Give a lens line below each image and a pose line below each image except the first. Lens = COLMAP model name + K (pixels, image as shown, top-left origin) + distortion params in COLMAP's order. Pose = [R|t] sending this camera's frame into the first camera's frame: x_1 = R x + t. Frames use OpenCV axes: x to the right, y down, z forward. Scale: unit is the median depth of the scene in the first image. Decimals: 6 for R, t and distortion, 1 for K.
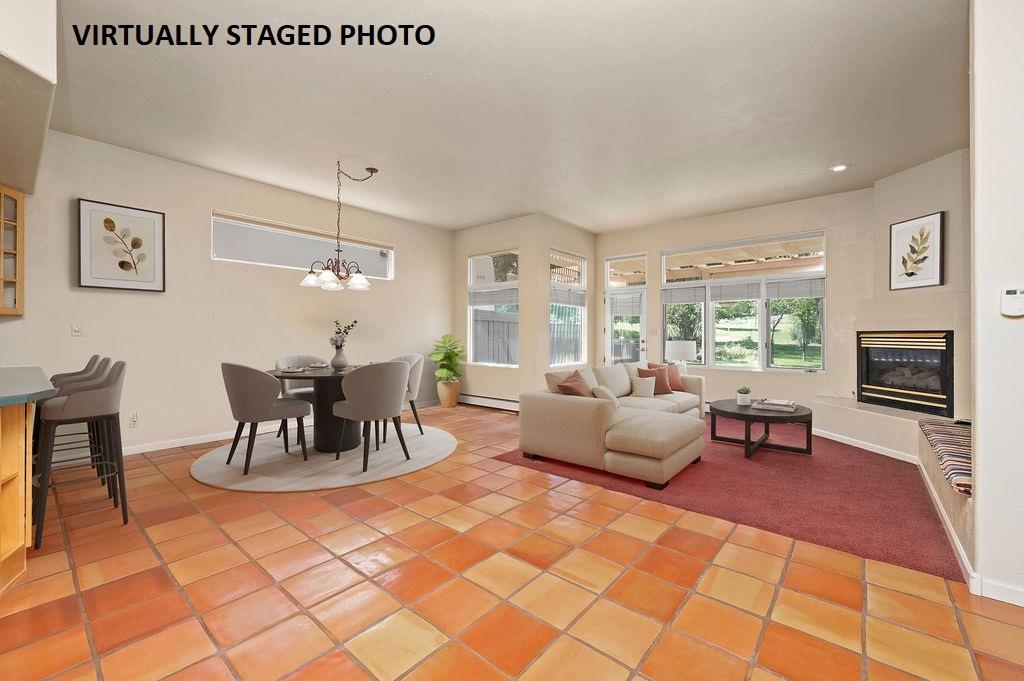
lens RADIAL K [[414.3, 0, 513.9], [0, 414.3, 335.6], [0, 0, 1]] dist [0.003549, 0.000261]
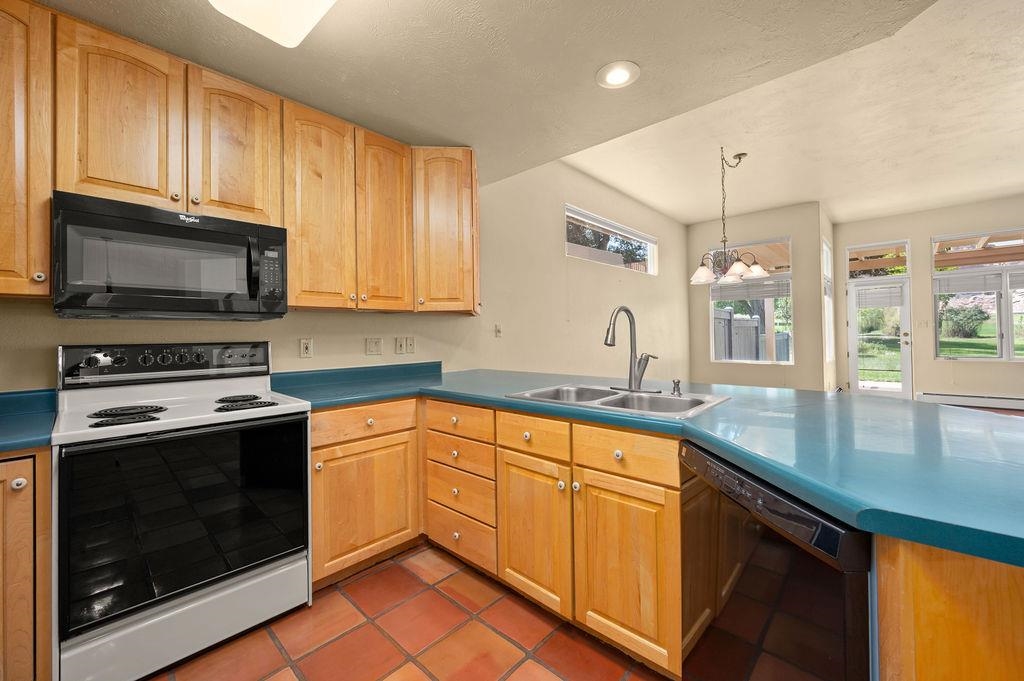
lens RADIAL K [[414.3, 0, 507.9], [0, 414.3, 333.5], [0, 0, 1]] dist [0.003549, 0.000261]
pose [[0.998547, -0.018583, -0.050586, -0.763737], [0.018367, 0.999820, -0.004730, 0.000481], [0.050665, 0.003794, 0.998708, 0.033897]]
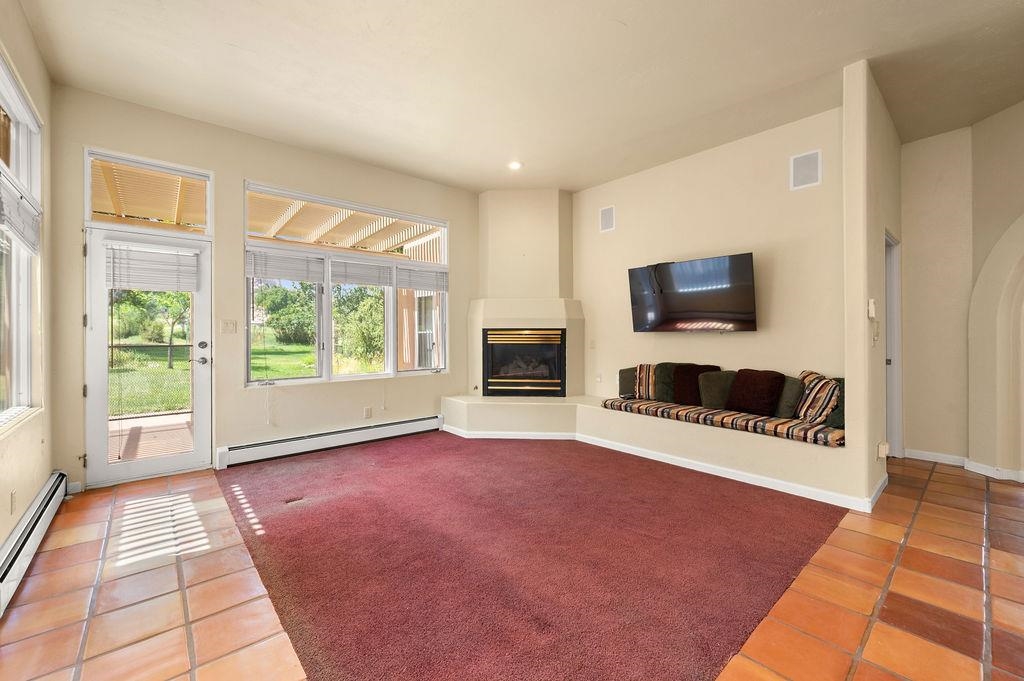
lens RADIAL K [[414.3, 0, 509.4], [0, 414.3, 332.4], [0, 0, 1]] dist [0.003549, 0.000261]
pose [[0.158273, 0.001056, 0.987395, -0.190902], [0.001768, 0.999998, -0.001353, 0.000634], [-0.987394, 0.001960, 0.158271, 0.784041]]
